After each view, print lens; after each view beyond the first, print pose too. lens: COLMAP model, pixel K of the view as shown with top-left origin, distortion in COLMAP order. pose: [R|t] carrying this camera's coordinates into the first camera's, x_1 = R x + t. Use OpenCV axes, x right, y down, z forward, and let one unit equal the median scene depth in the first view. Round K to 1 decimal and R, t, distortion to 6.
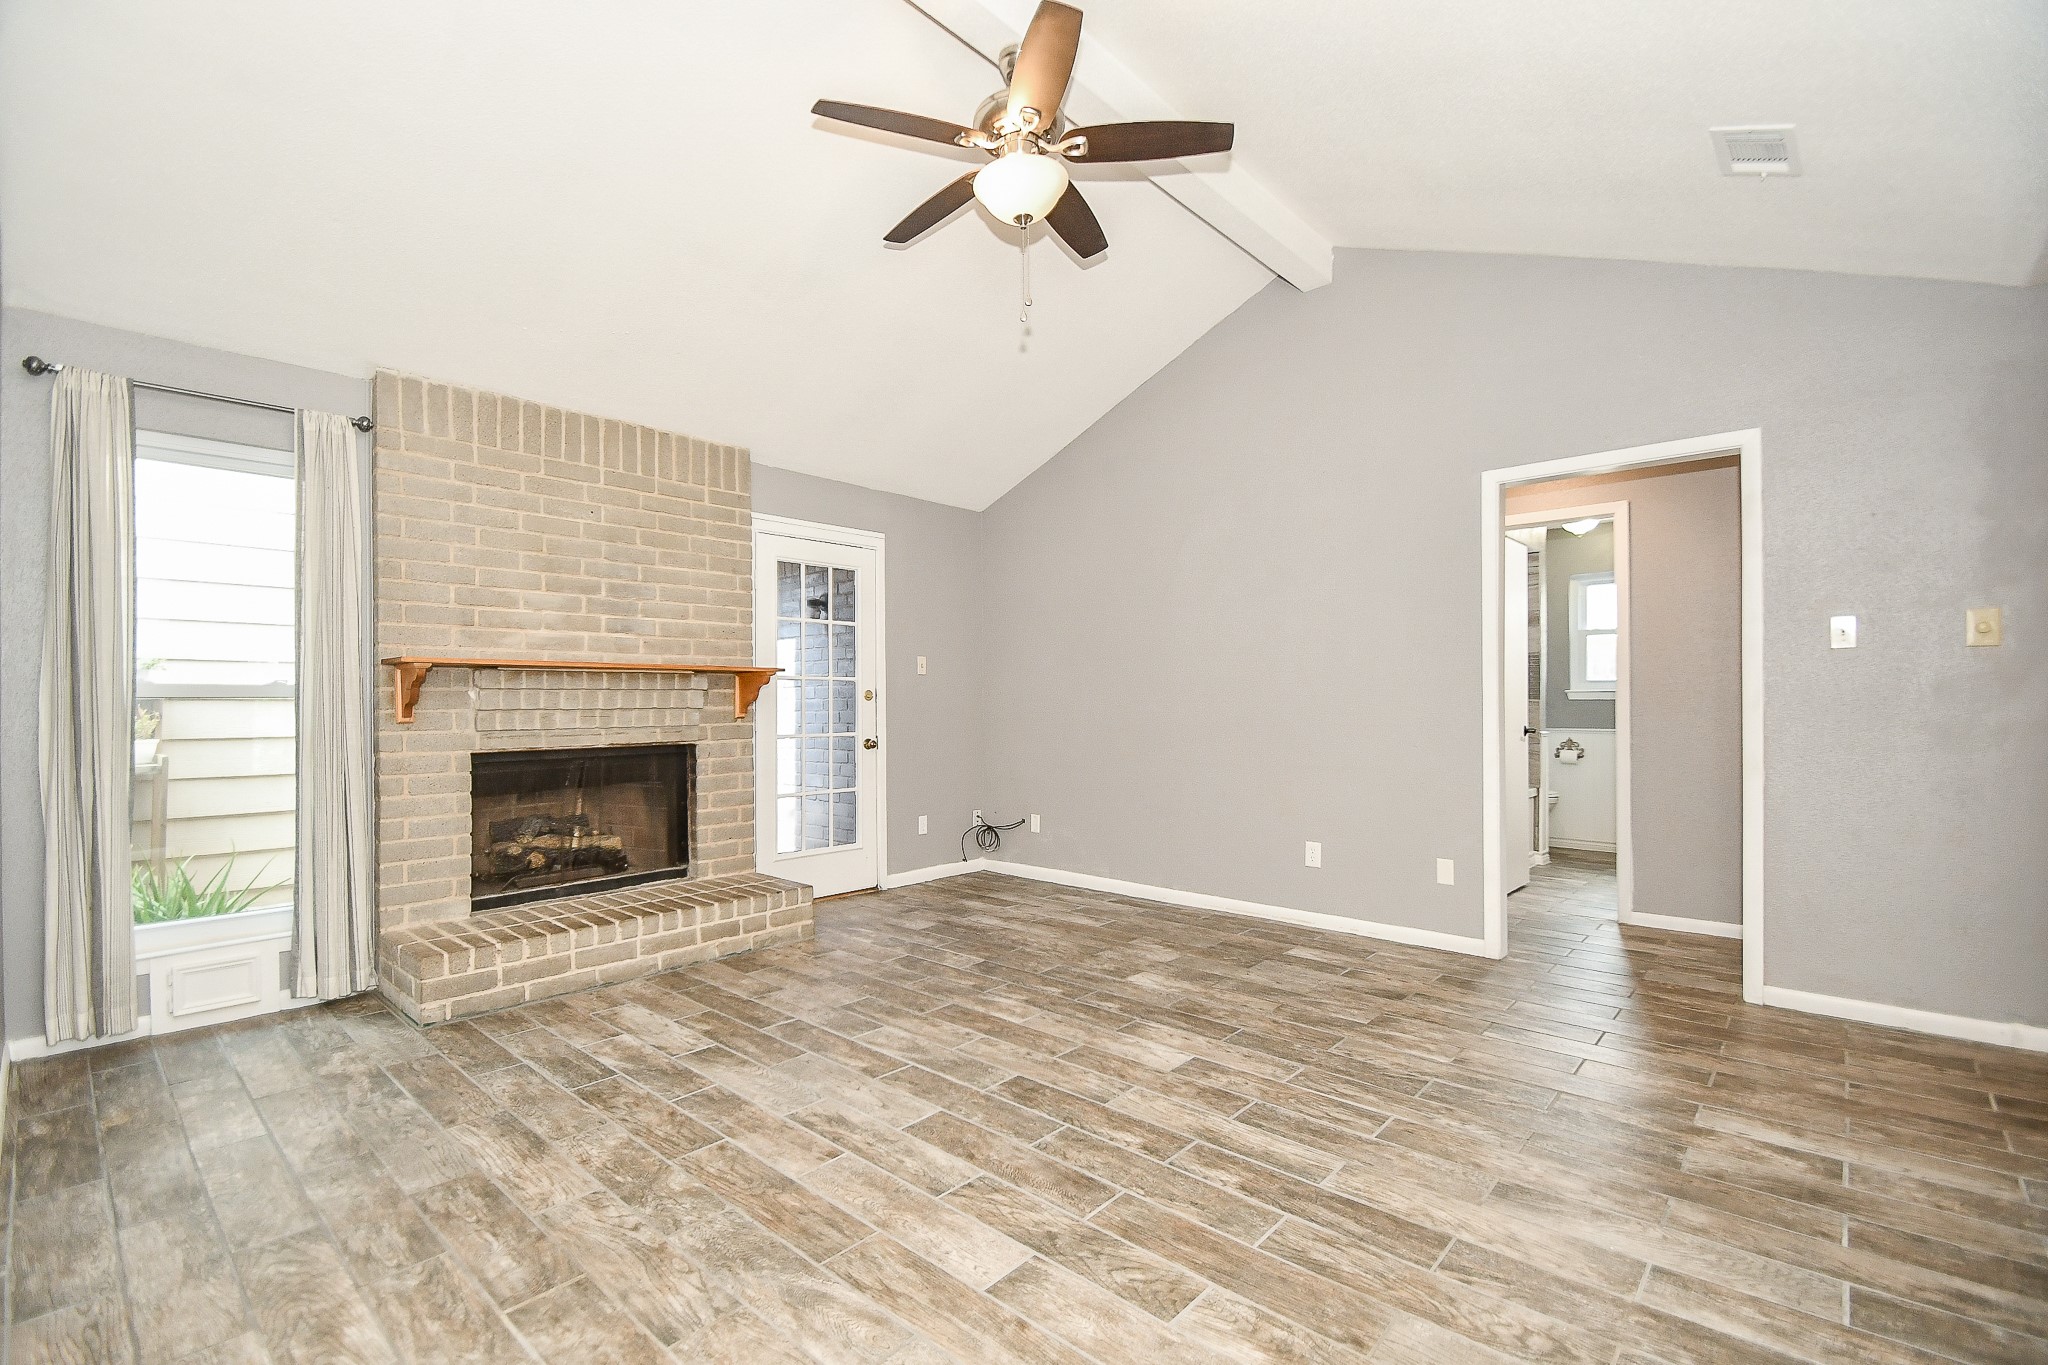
lens RADIAL K [[918.5, 0, 1025.3], [0, 918.5, 689.6], [0, 0, 1]] dist [-0.002138, -0.000866]
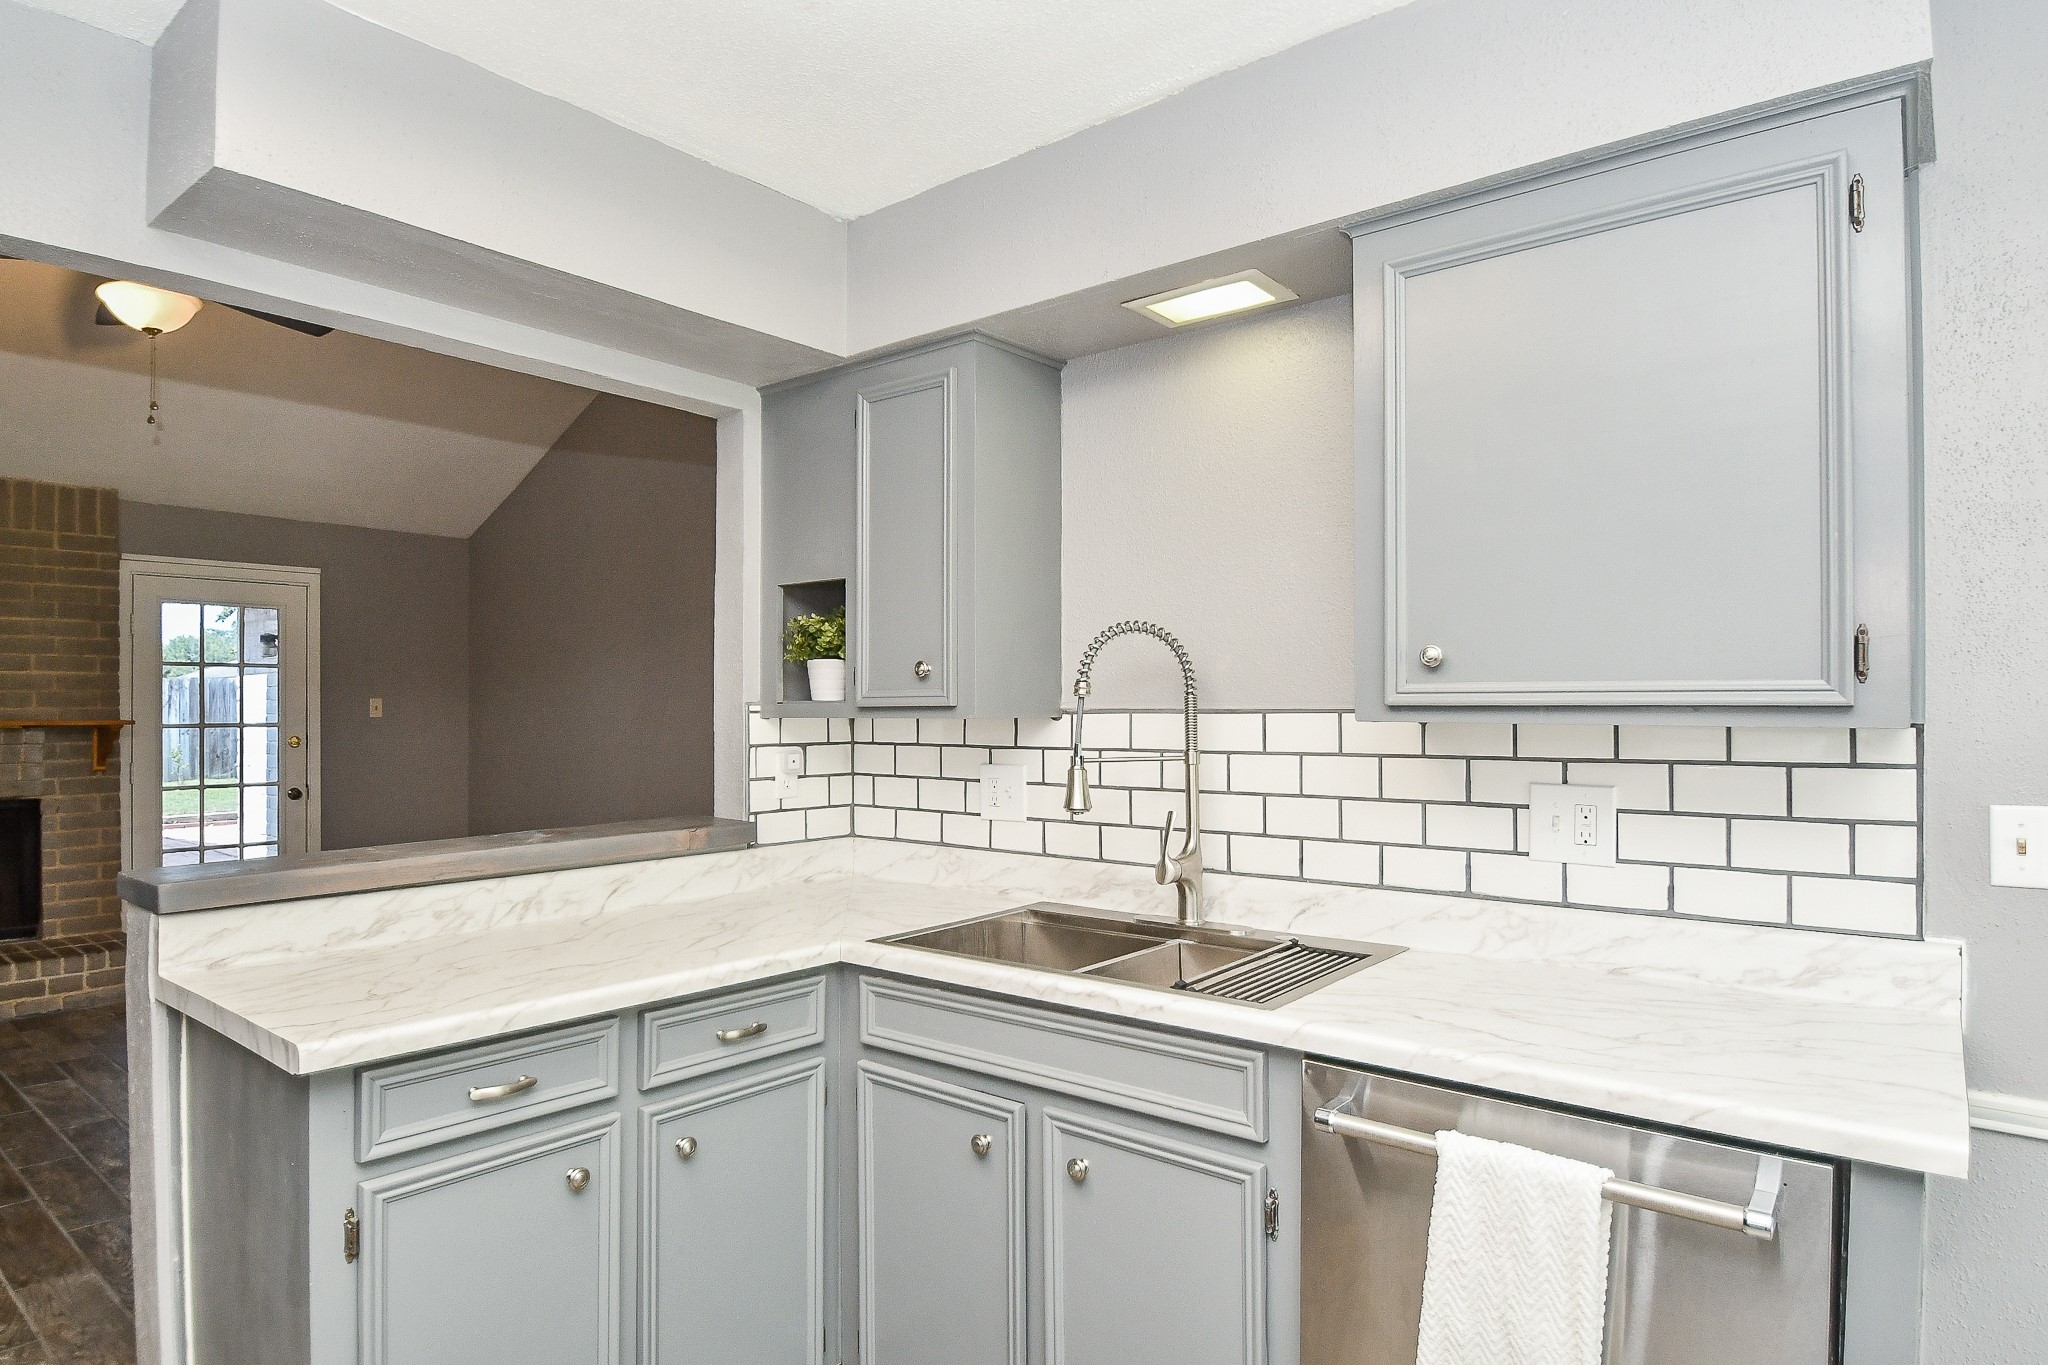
lens RADIAL K [[1154.2, 0, 983.1], [0, 1154.2, 695.5], [0, 0, 1]] dist [-0.020386, -0.001688]
pose [[0.999902, -0.013098, -0.004854, 0.645680], [0.013044, 0.999855, -0.010976, -0.023536], [0.004997, 0.010912, 0.999928, -0.191826]]
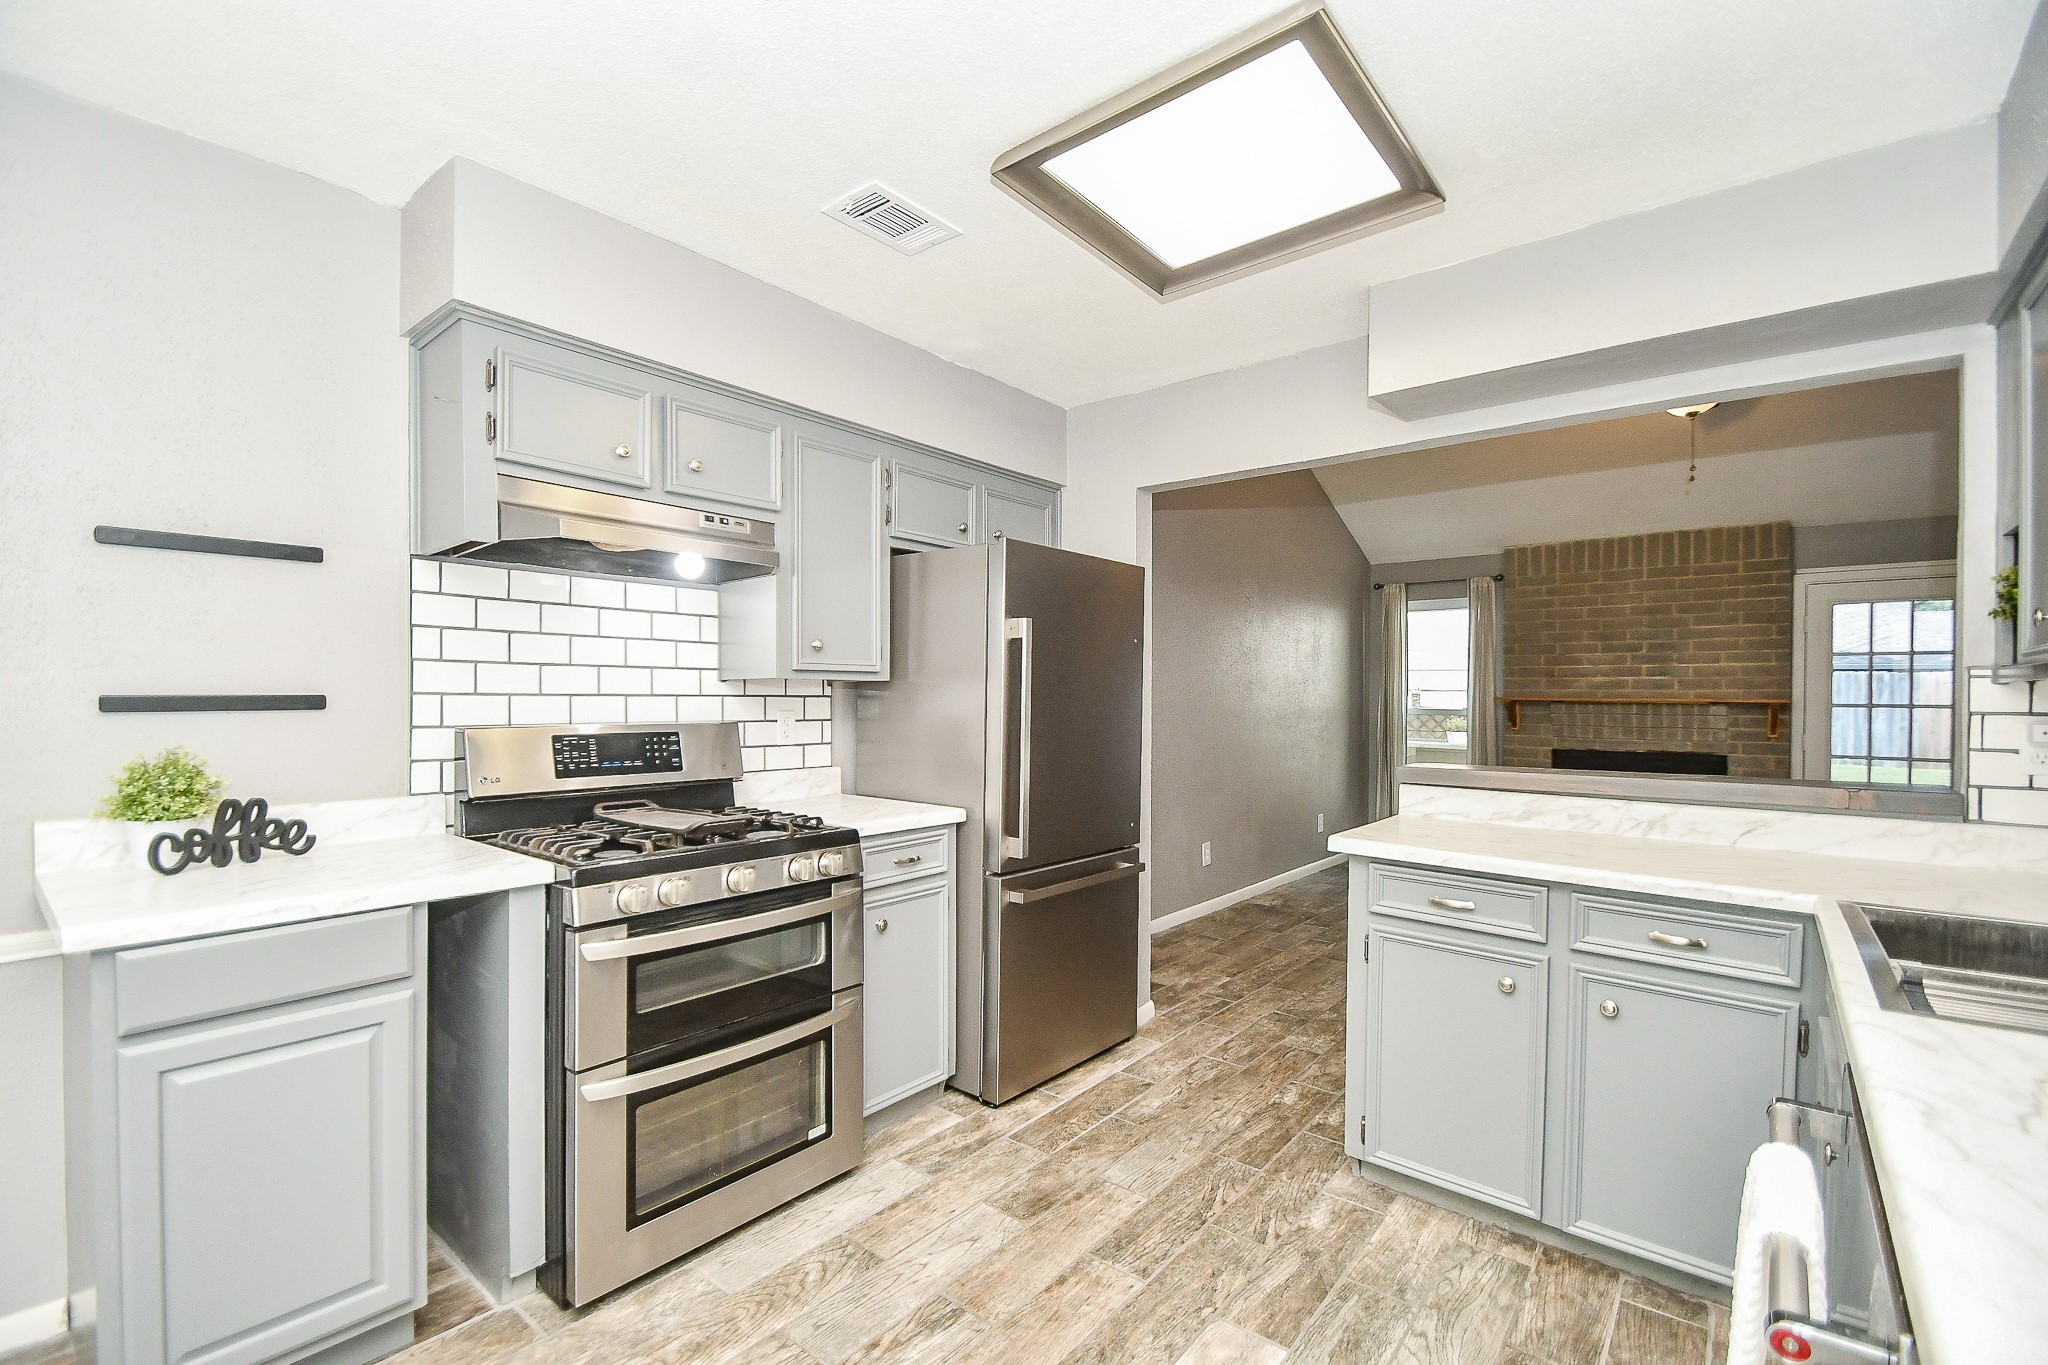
lens RADIAL K [[918.5, 0, 1024.9], [0, 918.5, 689.6], [0, 0, 1]] dist [-0.002138, -0.000866]
pose [[0.031558, -0.014918, -0.999391, 0.950797], [-0.011510, 0.999817, -0.015288, -0.004850], [0.999436, 0.011985, 0.031381, -0.063461]]
